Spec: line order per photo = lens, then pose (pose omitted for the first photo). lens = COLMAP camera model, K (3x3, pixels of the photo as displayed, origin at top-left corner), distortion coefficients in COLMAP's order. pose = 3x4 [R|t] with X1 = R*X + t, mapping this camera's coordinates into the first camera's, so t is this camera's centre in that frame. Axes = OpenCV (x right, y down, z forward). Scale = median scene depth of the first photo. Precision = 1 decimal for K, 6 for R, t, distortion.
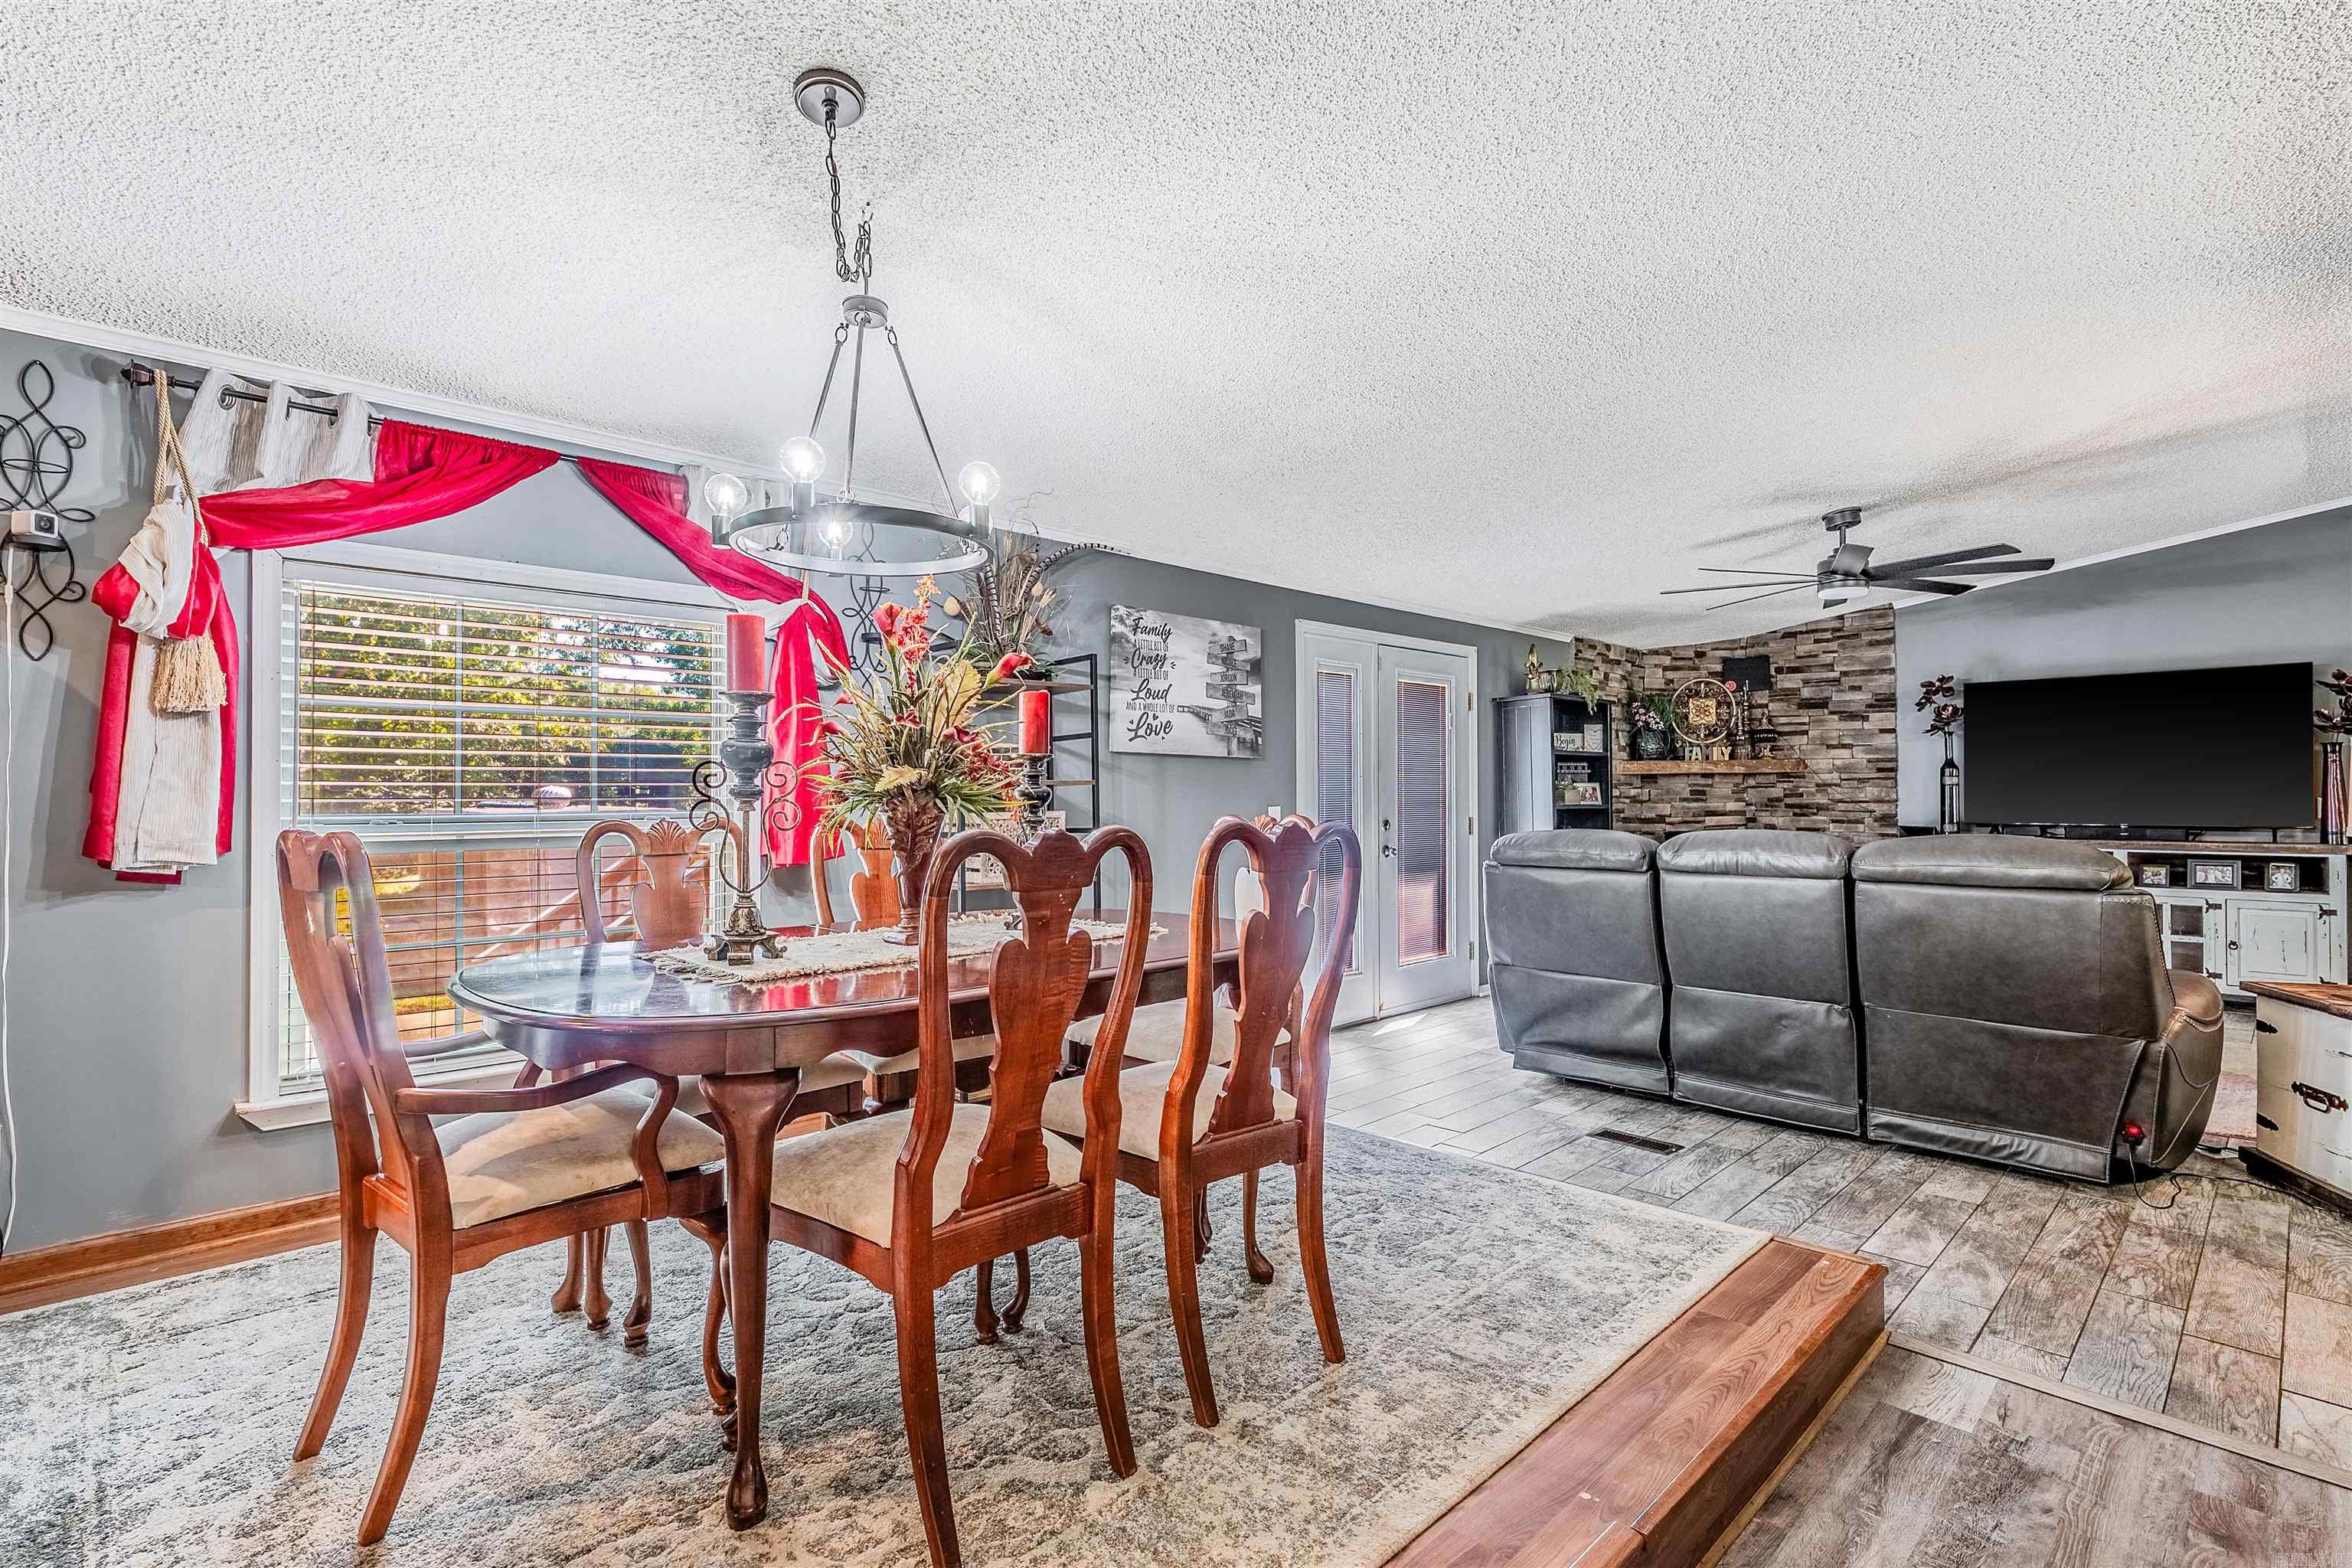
lens RADIAL K [[1100.2, 0, 1162.7], [0, 1100.2, 788.6], [0, 0, 1]] dist [-0.006143, -0.000045]
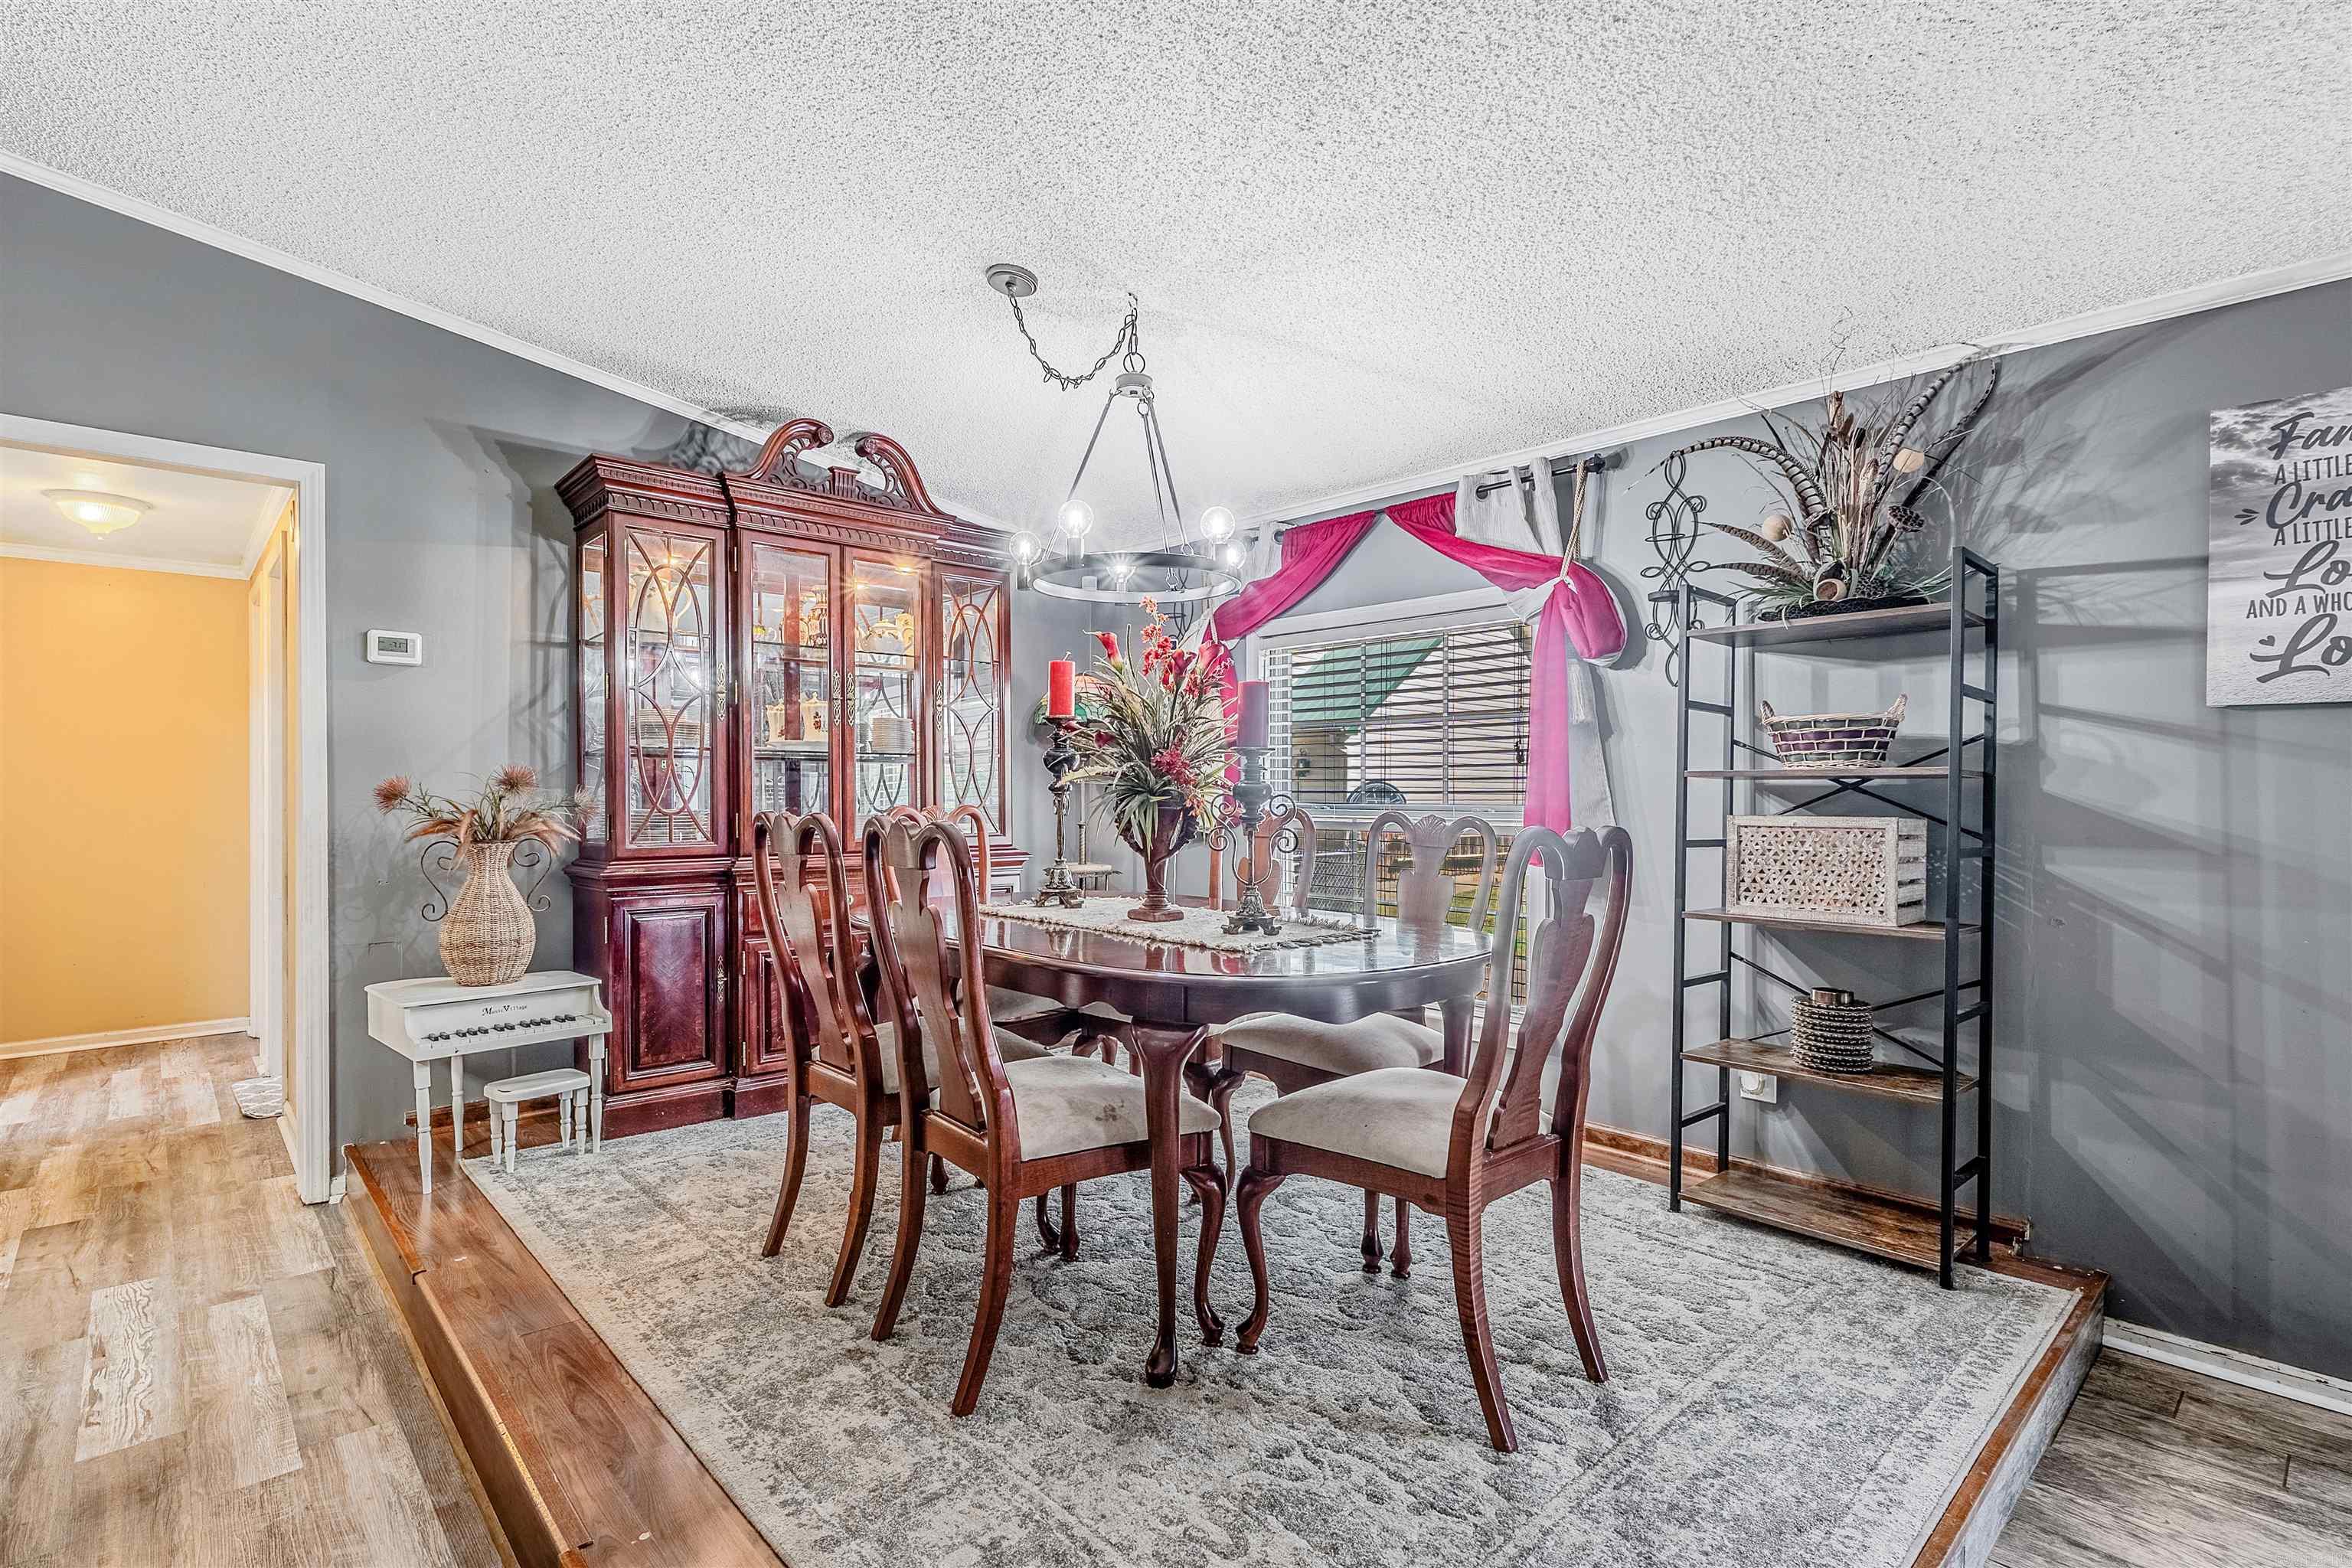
lens RADIAL K [[1100.2, 0, 1156.3], [0, 1100.2, 790.5], [0, 0, 1]] dist [-0.006143, -0.000045]
pose [[-0.027326, 0.016708, -0.999487, 0.290251], [0.011731, 0.999797, 0.016393, -0.005127], [0.999558, -0.011277, -0.027516, 0.324390]]
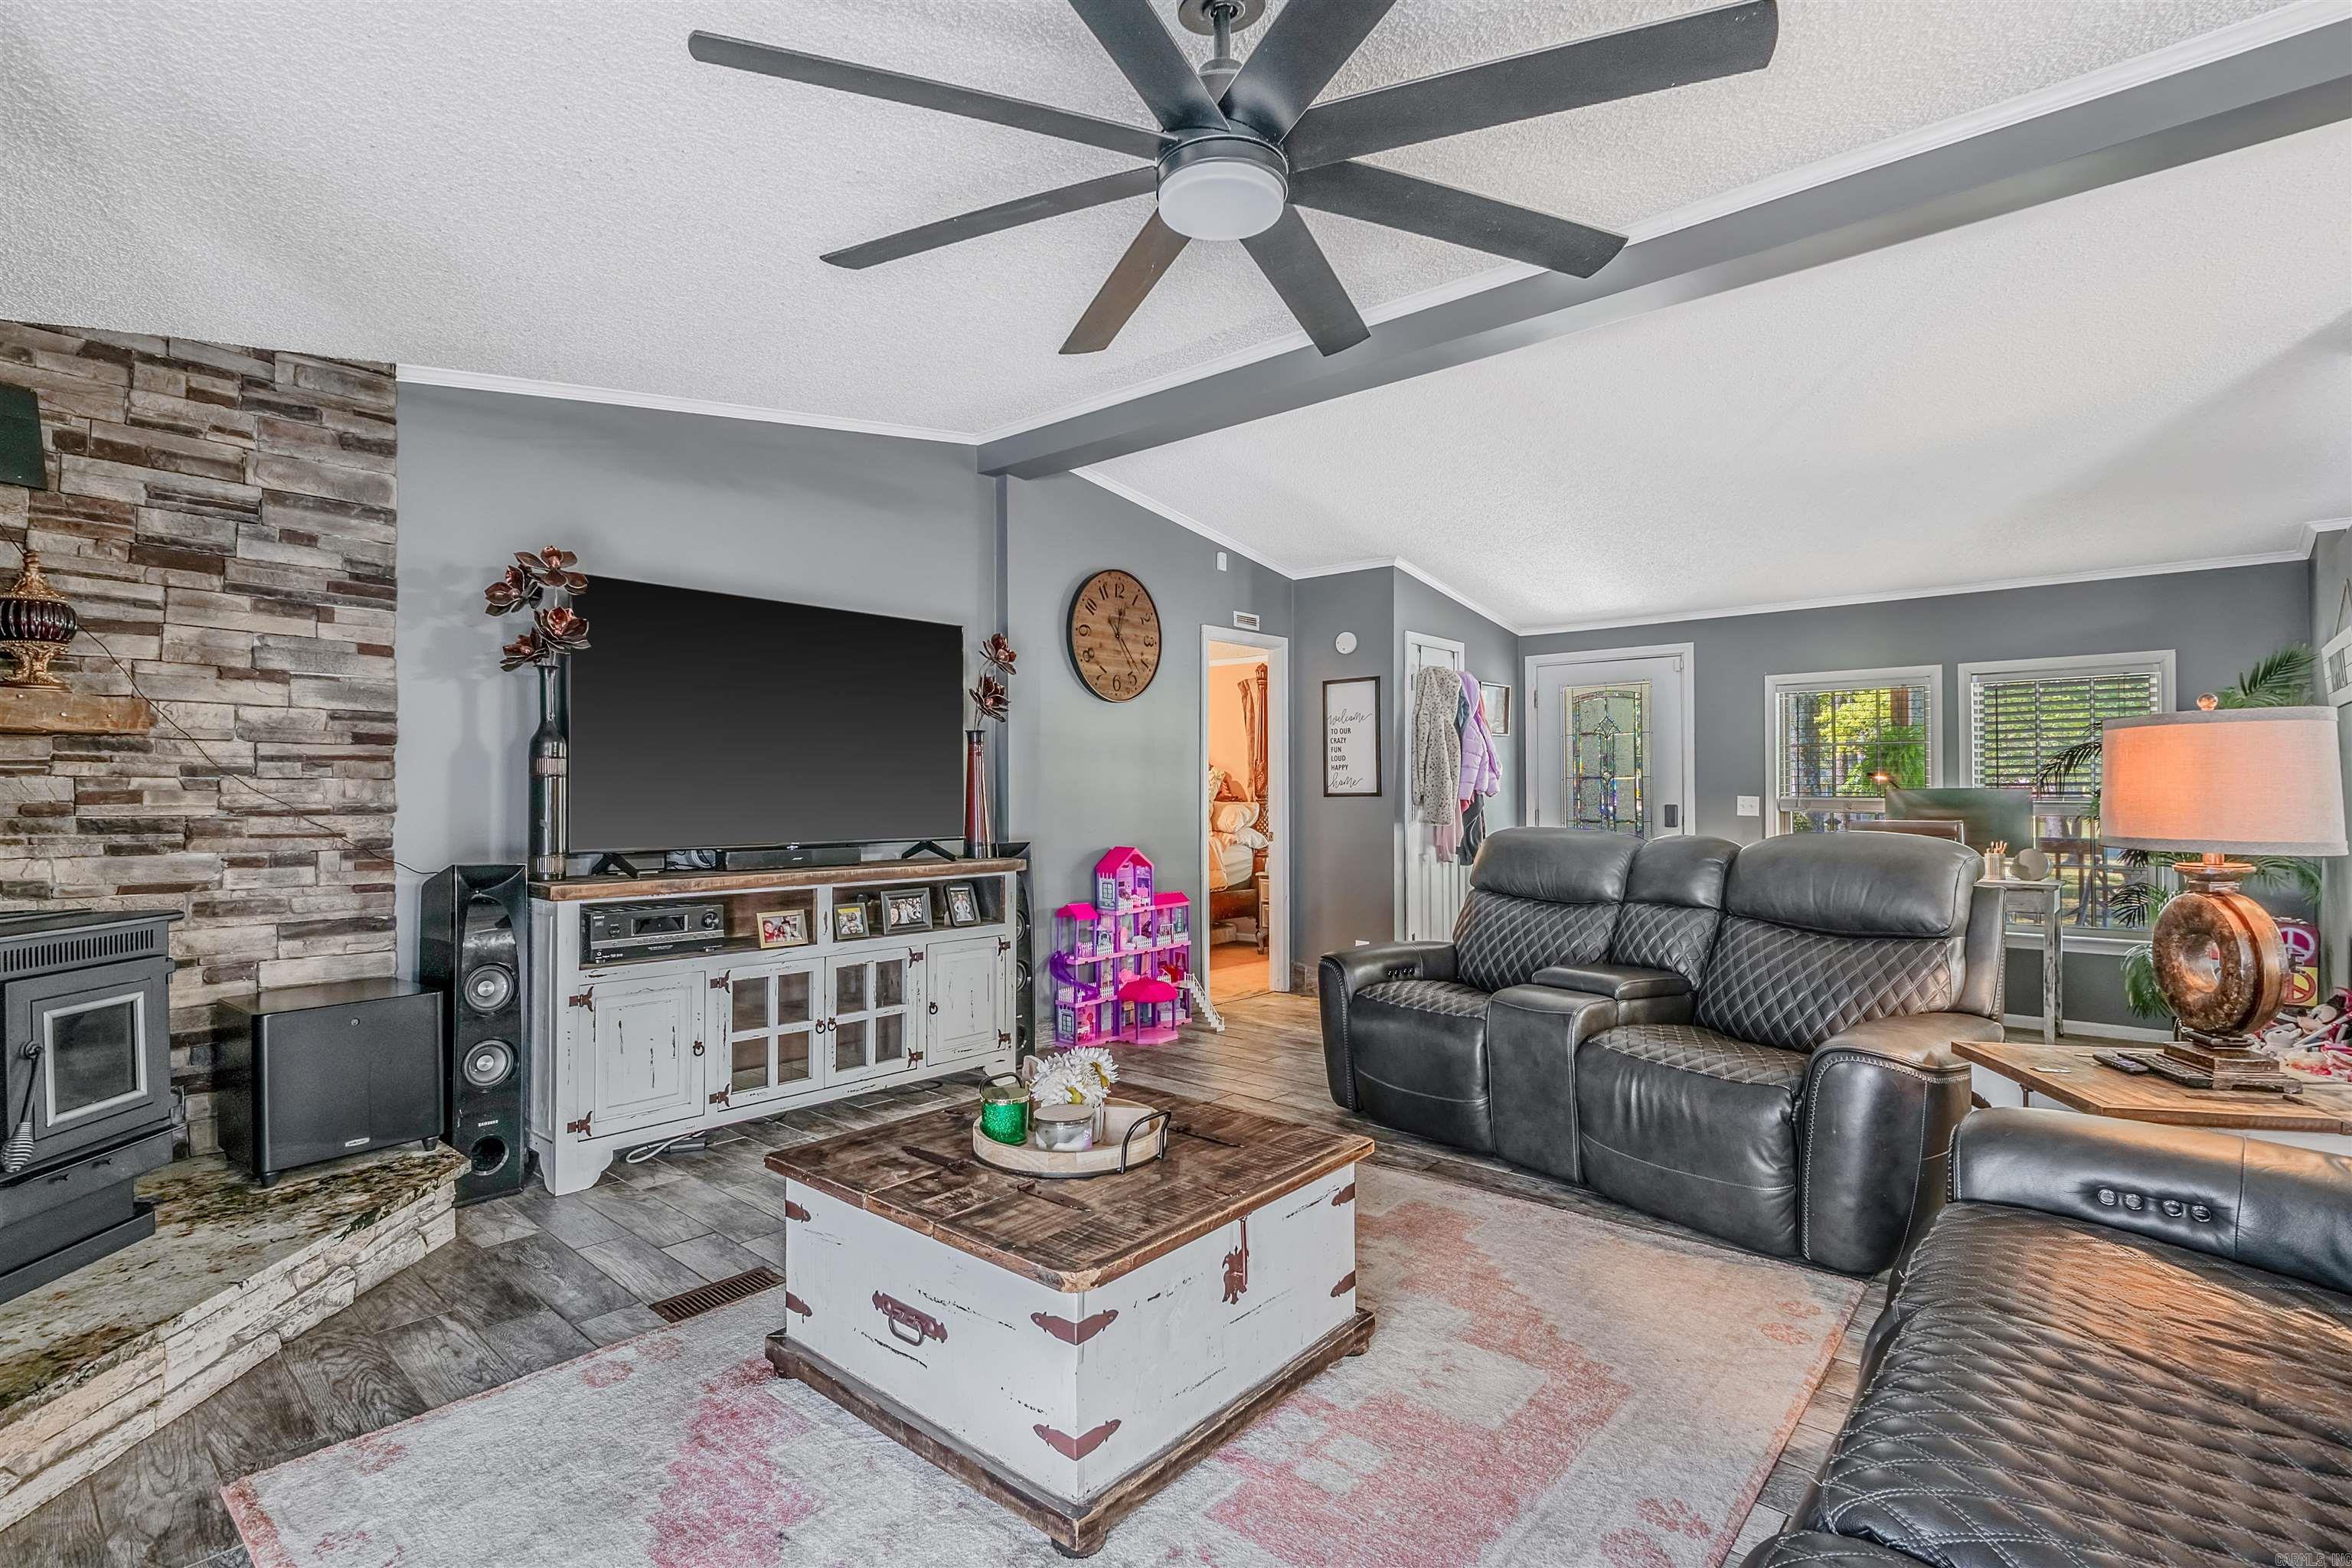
lens RADIAL K [[1100.2, 0, 1154.3], [0, 1100.2, 778.4], [0, 0, 1]] dist [-0.006143, -0.000045]
pose [[-0.060774, 0.016606, 0.998013, 0.203678], [-0.005109, 0.999843, -0.016948, 0.004523], [-0.998139, -0.006128, -0.060679, 0.713140]]
